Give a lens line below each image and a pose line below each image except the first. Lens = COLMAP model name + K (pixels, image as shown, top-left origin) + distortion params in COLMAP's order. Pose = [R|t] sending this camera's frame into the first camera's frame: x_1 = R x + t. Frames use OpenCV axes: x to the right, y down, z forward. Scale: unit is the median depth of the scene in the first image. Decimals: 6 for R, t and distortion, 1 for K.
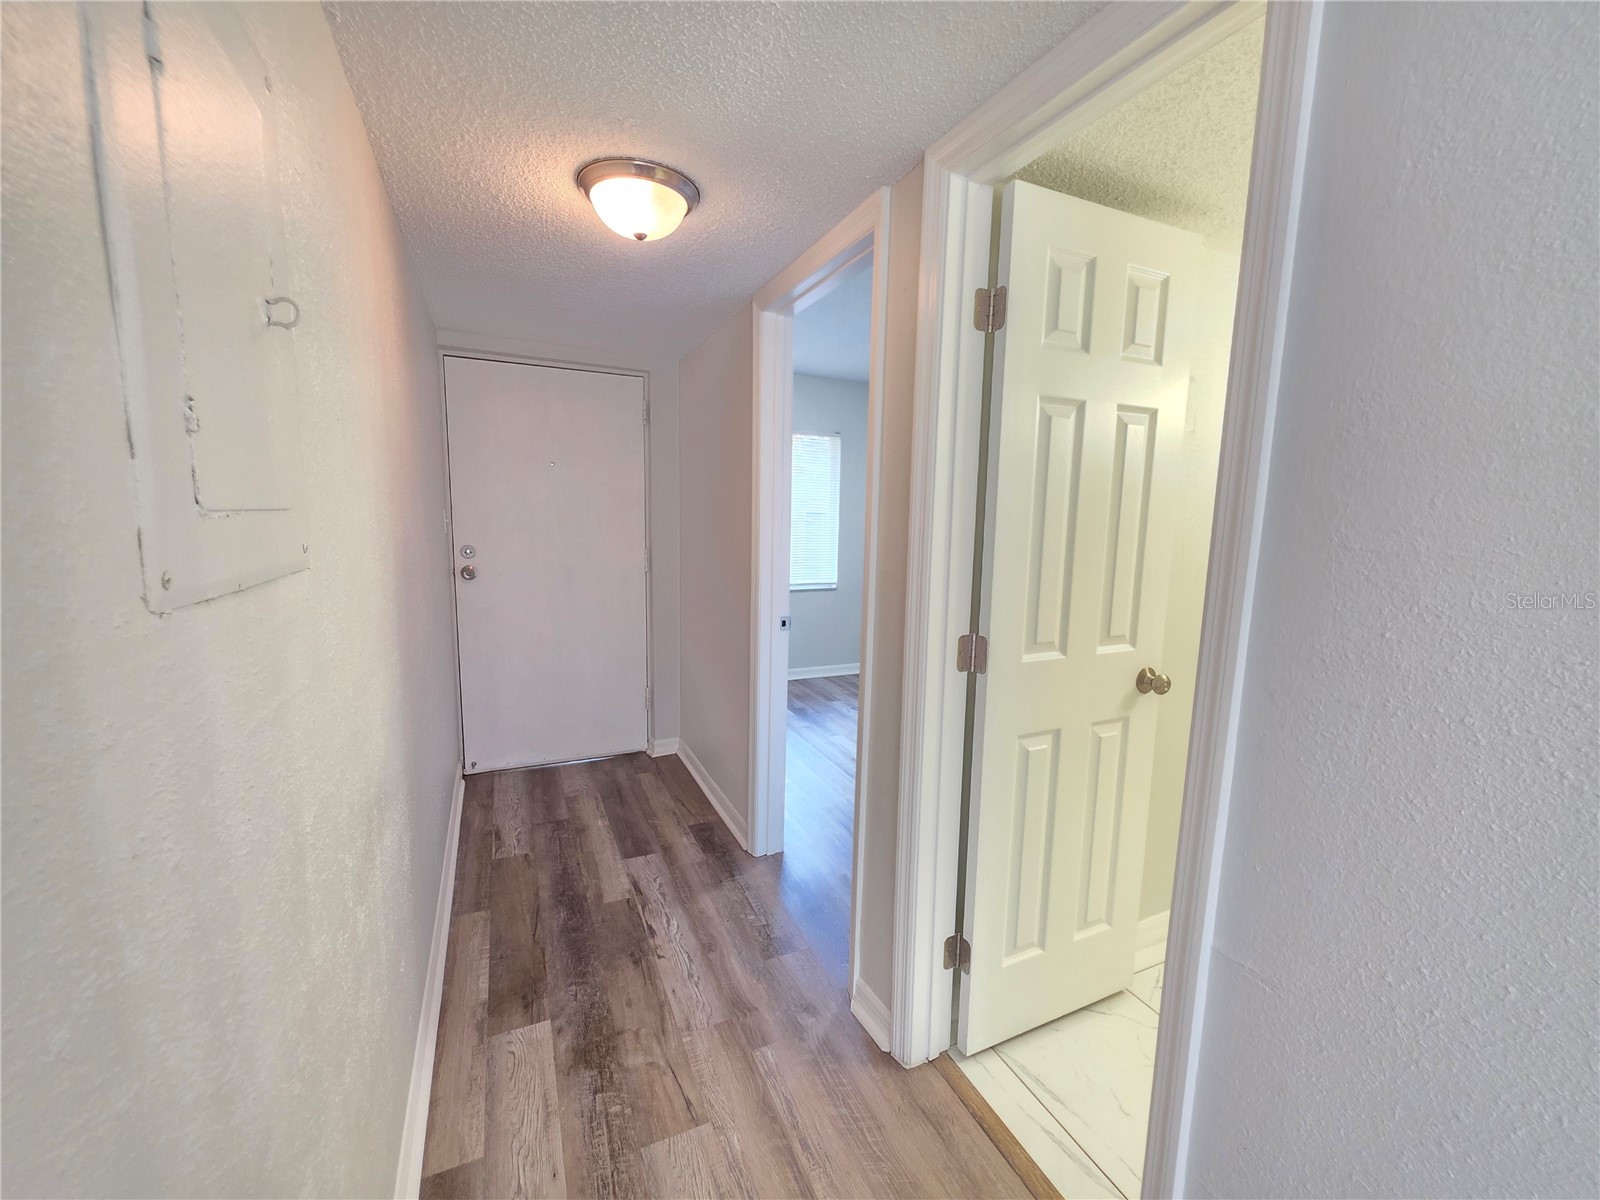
lens RADIAL K [[641.6, 0, 803.1], [0, 641.6, 602.9], [0, 0, 1]] dist [0.000170, -0.000004]
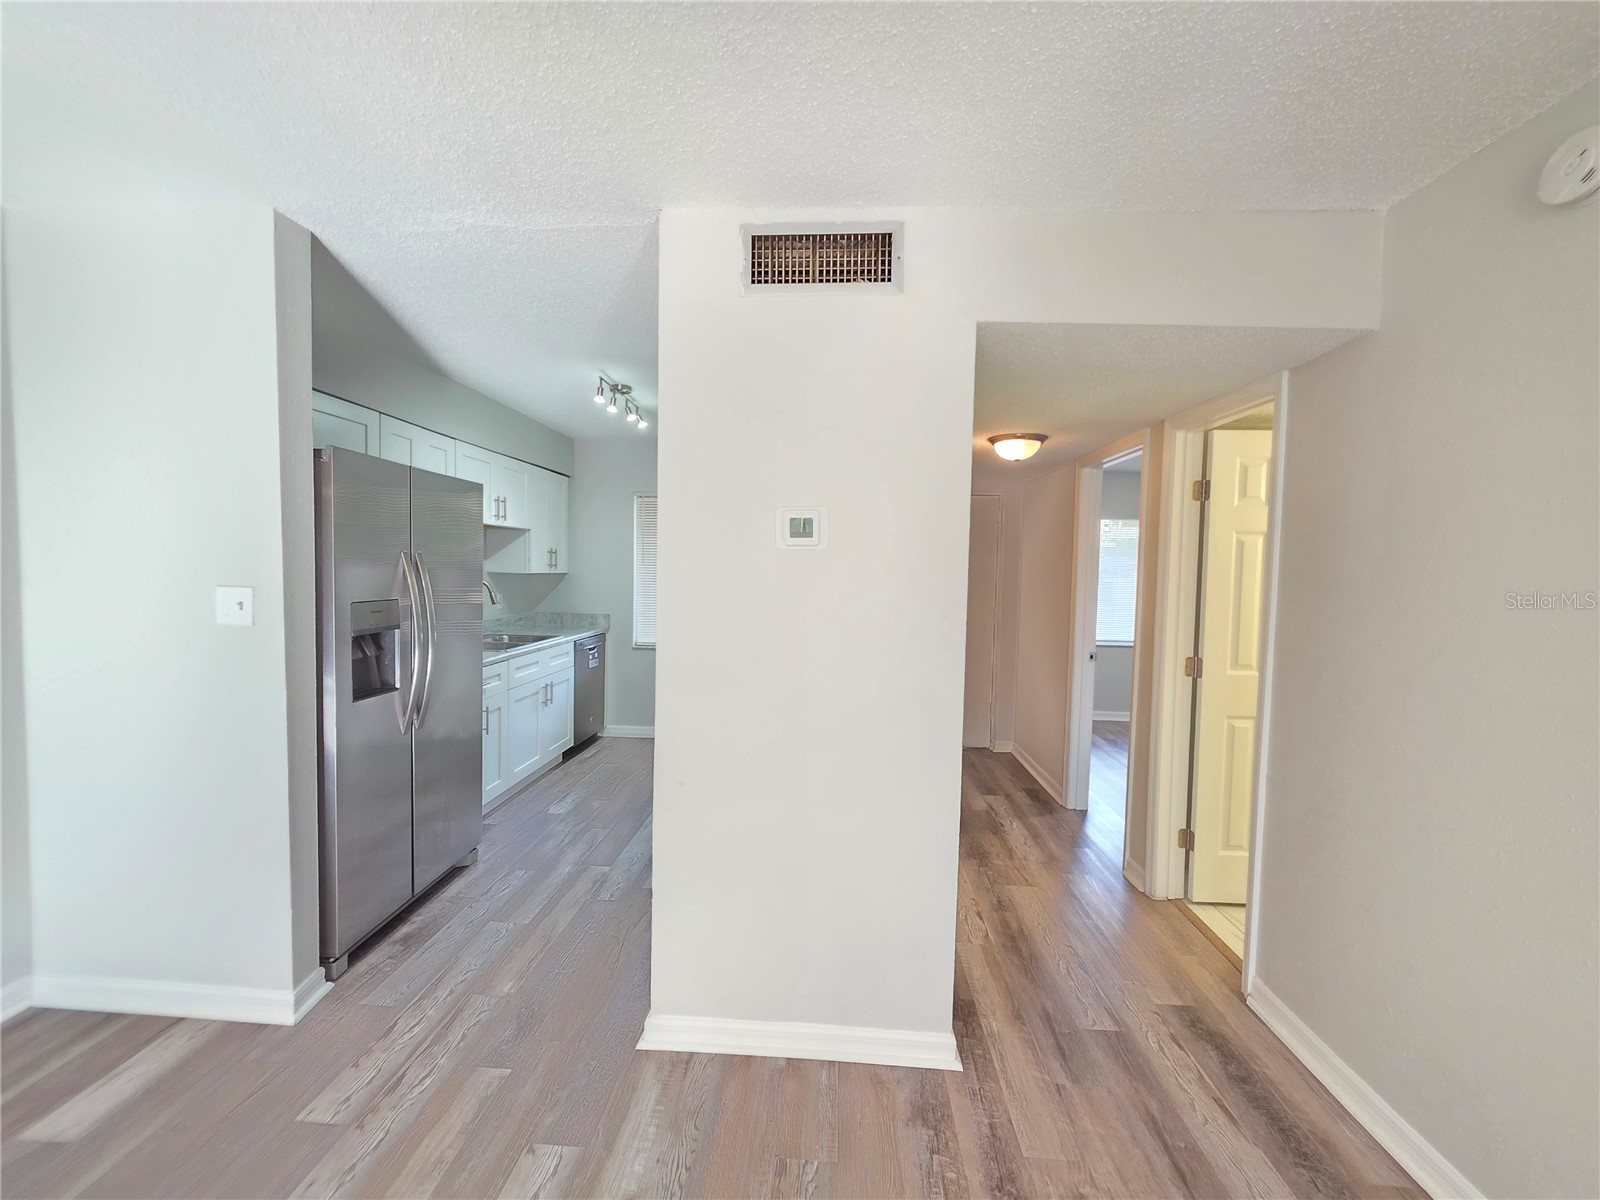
lens RADIAL K [[641.6, 0, 803.1], [0, 641.6, 602.9], [0, 0, 1]] dist [0.000170, -0.000004]
pose [[0.884162, 0.020230, -0.466743, 0.096305], [-0.065019, 0.994668, -0.080054, 0.089721], [0.462634, 0.101128, 0.880763, -0.915884]]
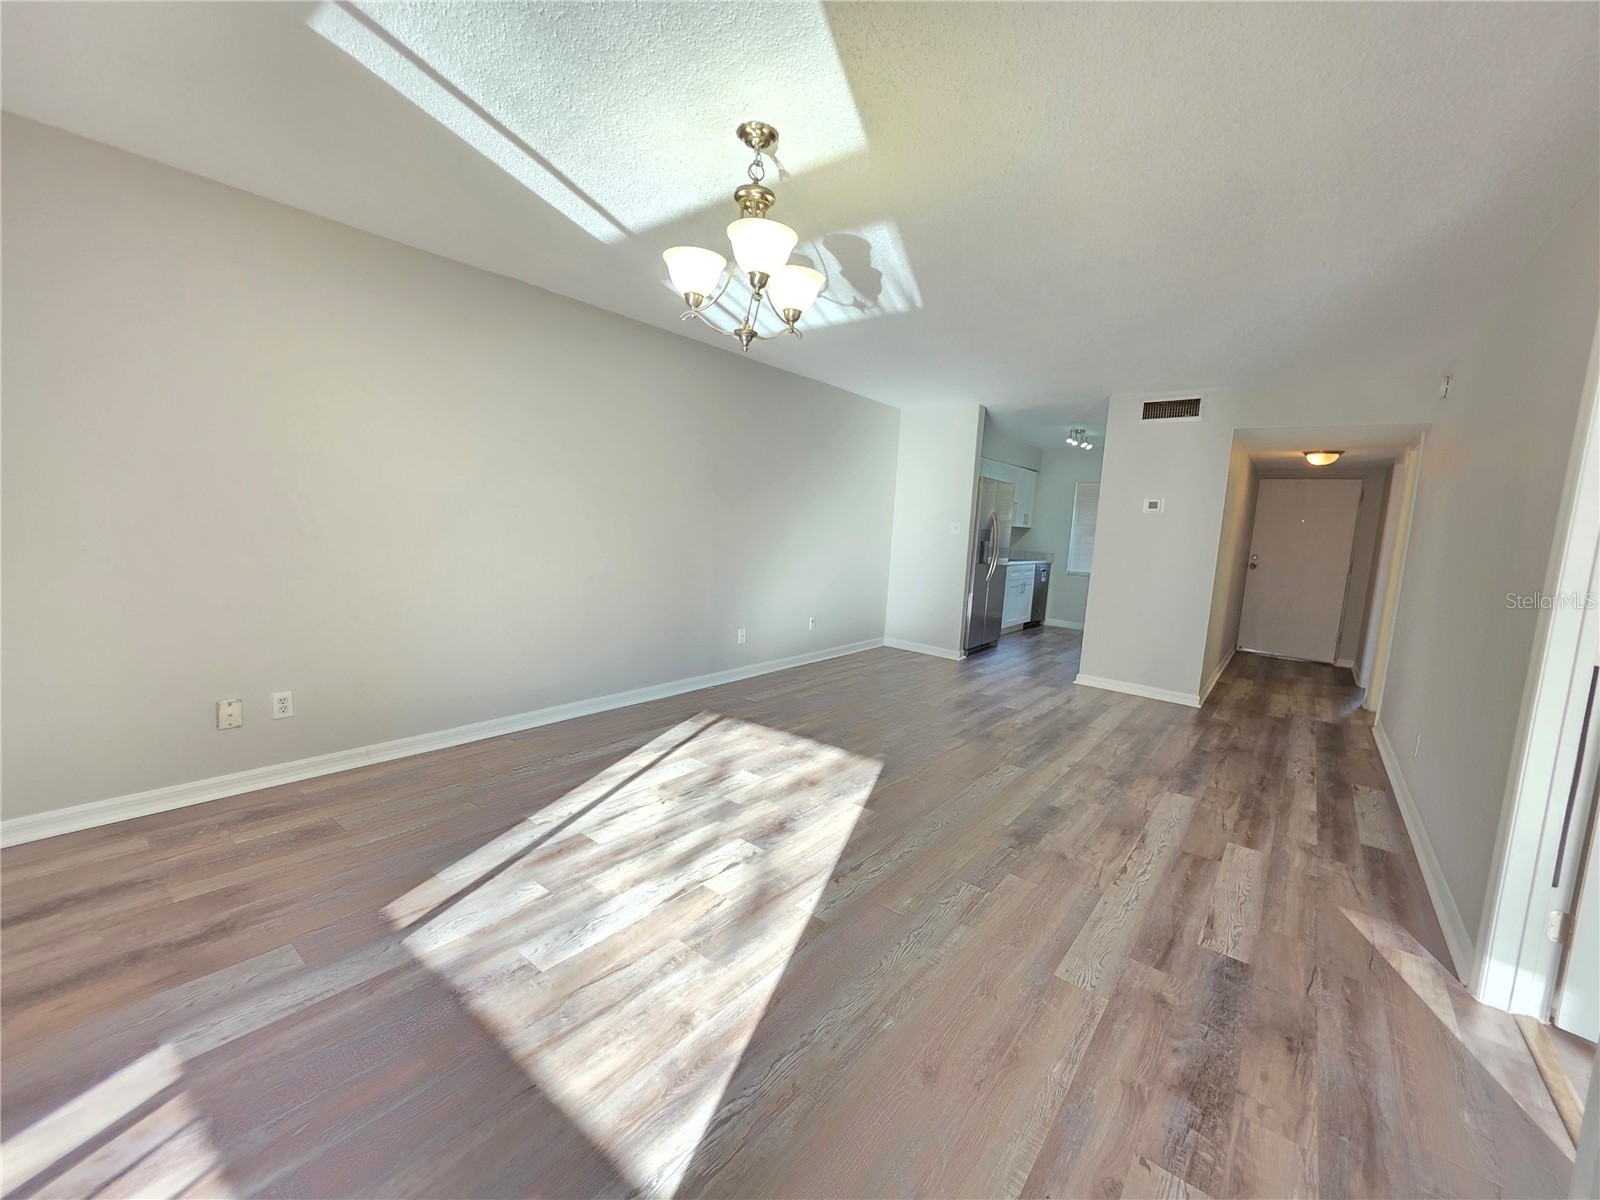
lens RADIAL K [[641.6, 0, 803.1], [0, 641.6, 602.9], [0, 0, 1]] dist [0.000170, -0.000004]
pose [[0.451368, 0.111622, -0.885329, 1.389700], [-0.164282, 0.985581, 0.040507, 0.434005], [0.877085, 0.127160, 0.463197, -2.547548]]
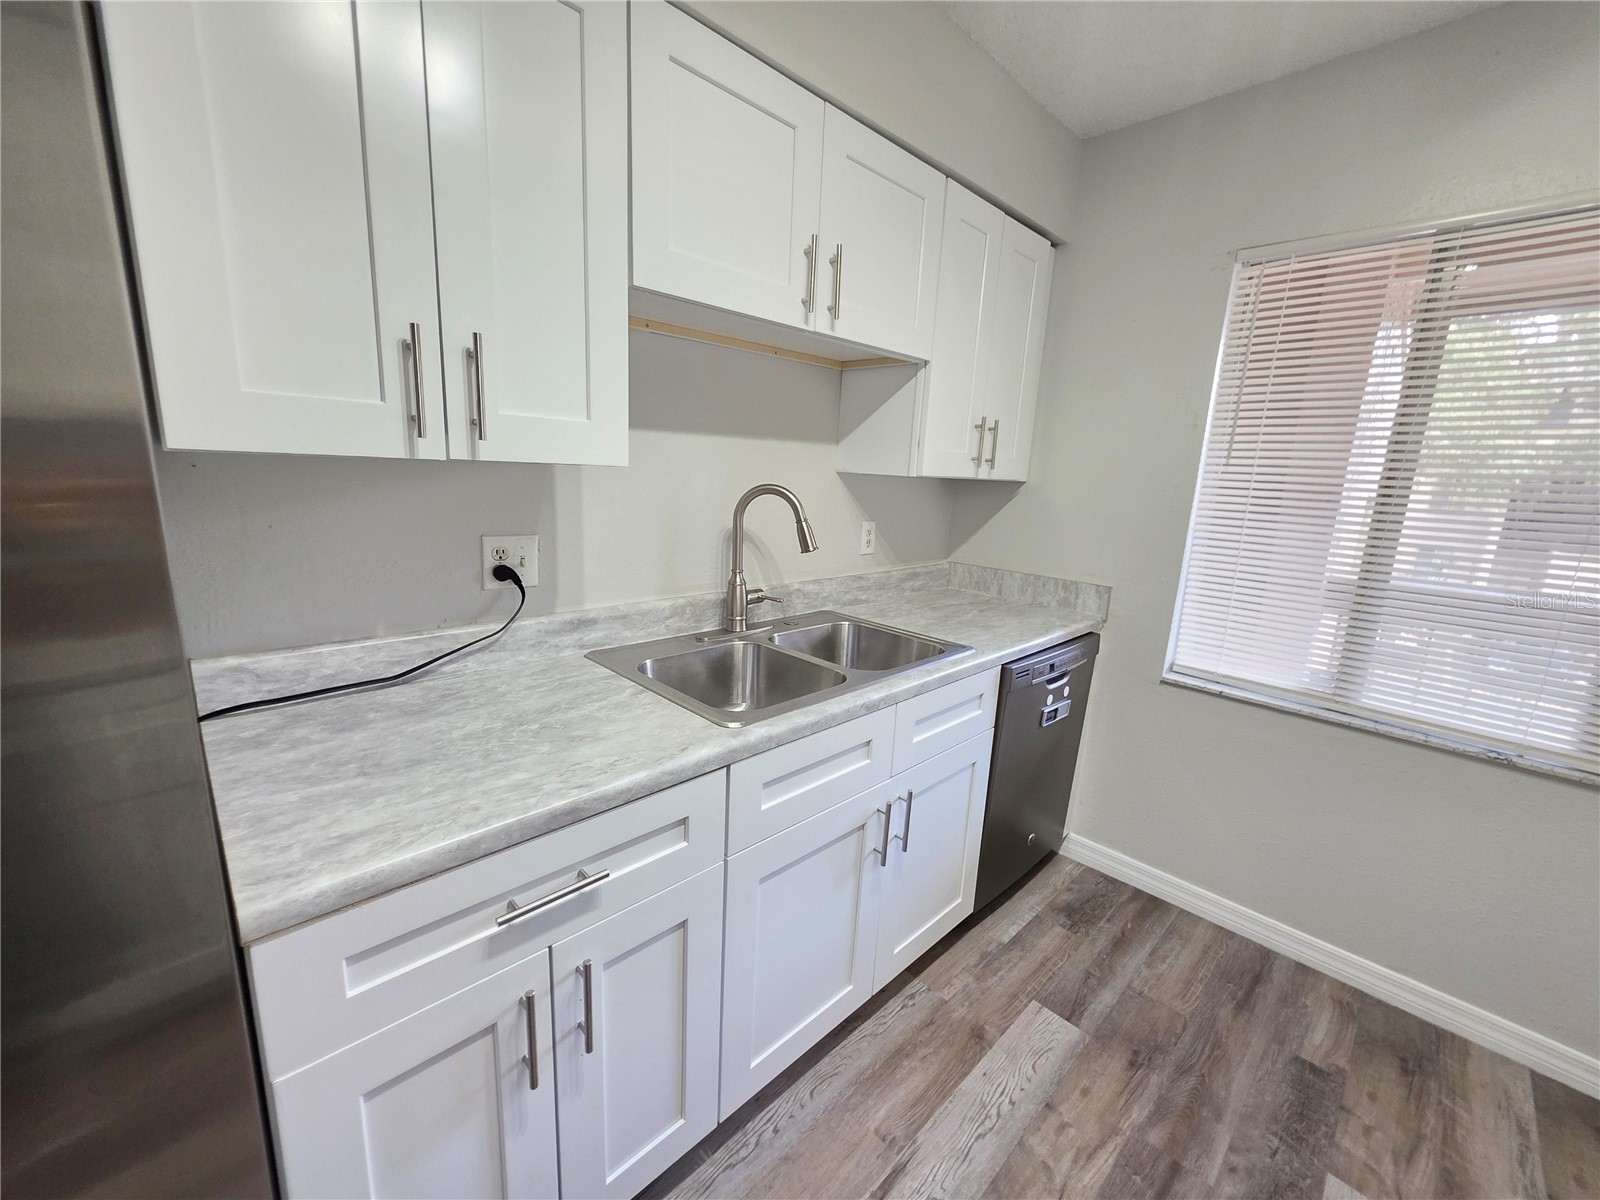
lens RADIAL K [[641.6, 0, 803.1], [0, 641.6, 602.9], [0, 0, 1]] dist [0.000170, -0.000004]
pose [[0.336839, 0.187222, -0.922761, -1.048939], [-0.167650, 0.976297, 0.136886, -0.062877], [0.926517, 0.108592, 0.360242, 0.213810]]
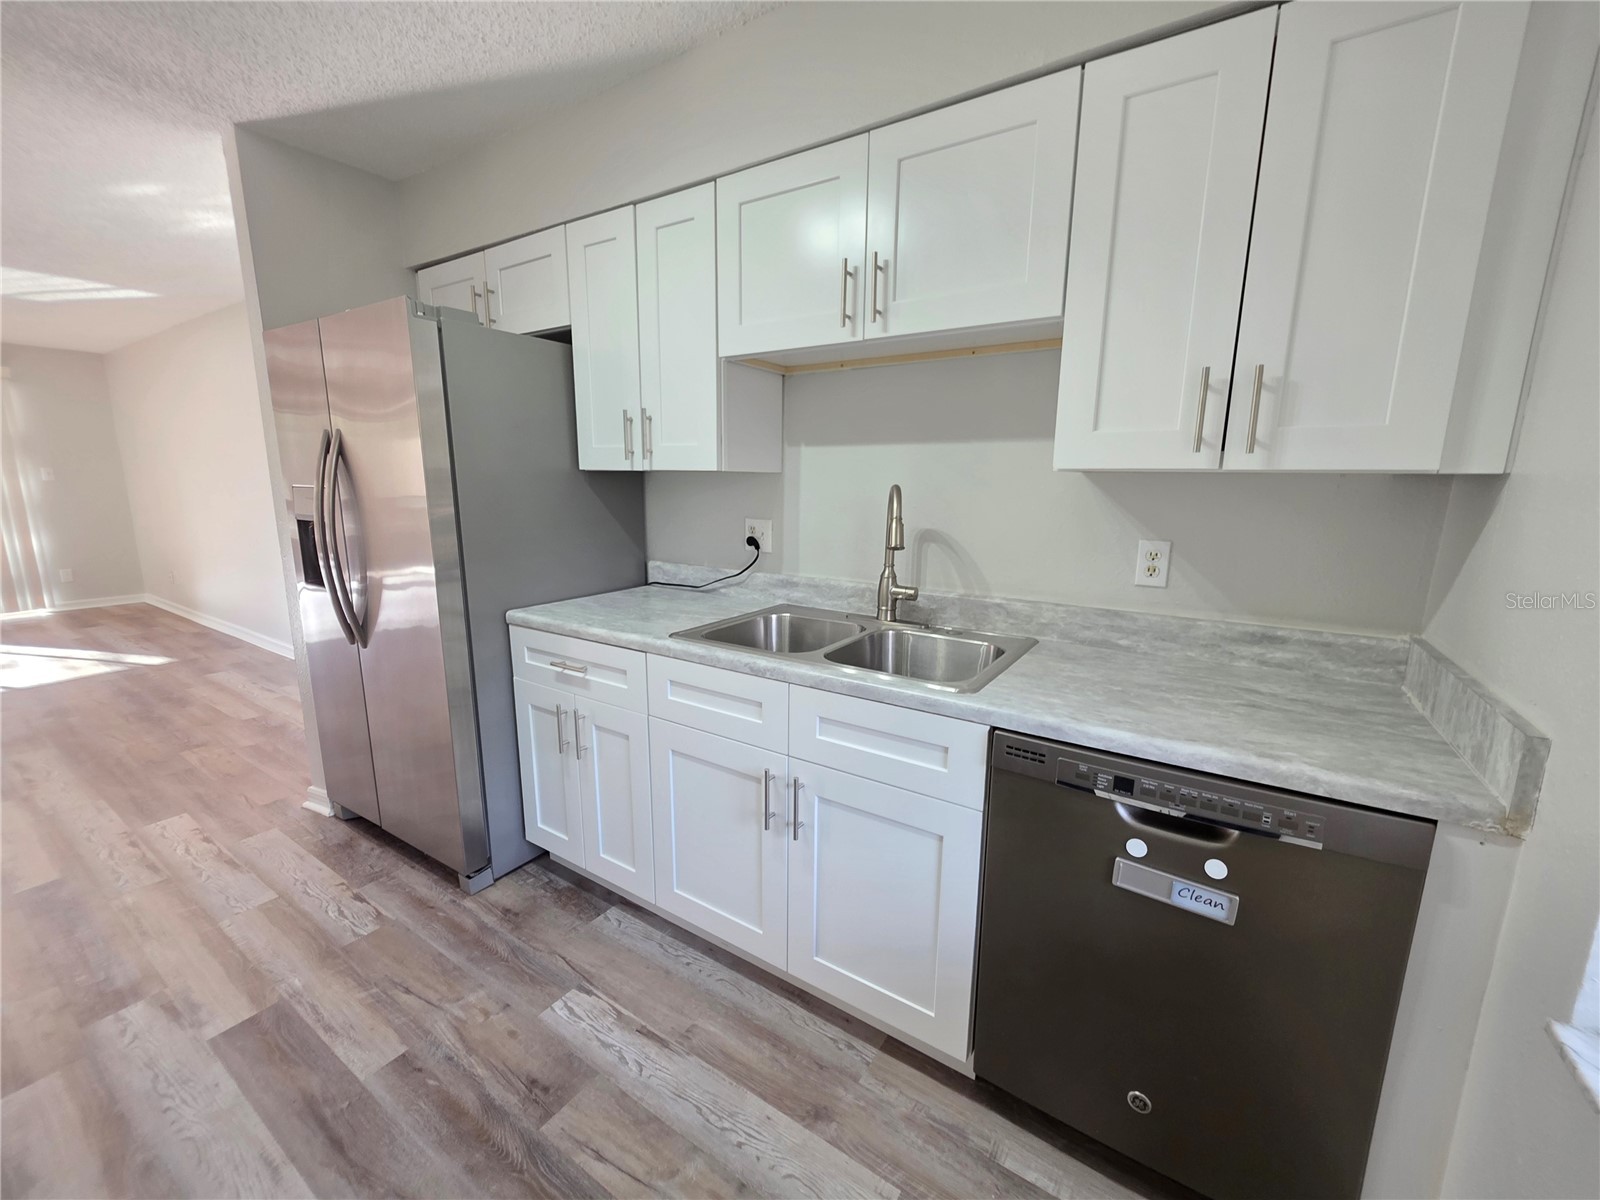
lens RADIAL K [[641.6, 0, 803.1], [0, 641.6, 602.9], [0, 0, 1]] dist [0.000170, -0.000004]
pose [[-0.846918, 0.065766, -0.527641, -1.281100], [-0.105912, 0.951572, 0.288606, -0.181225], [0.521069, 0.300309, -0.798938, 1.167446]]
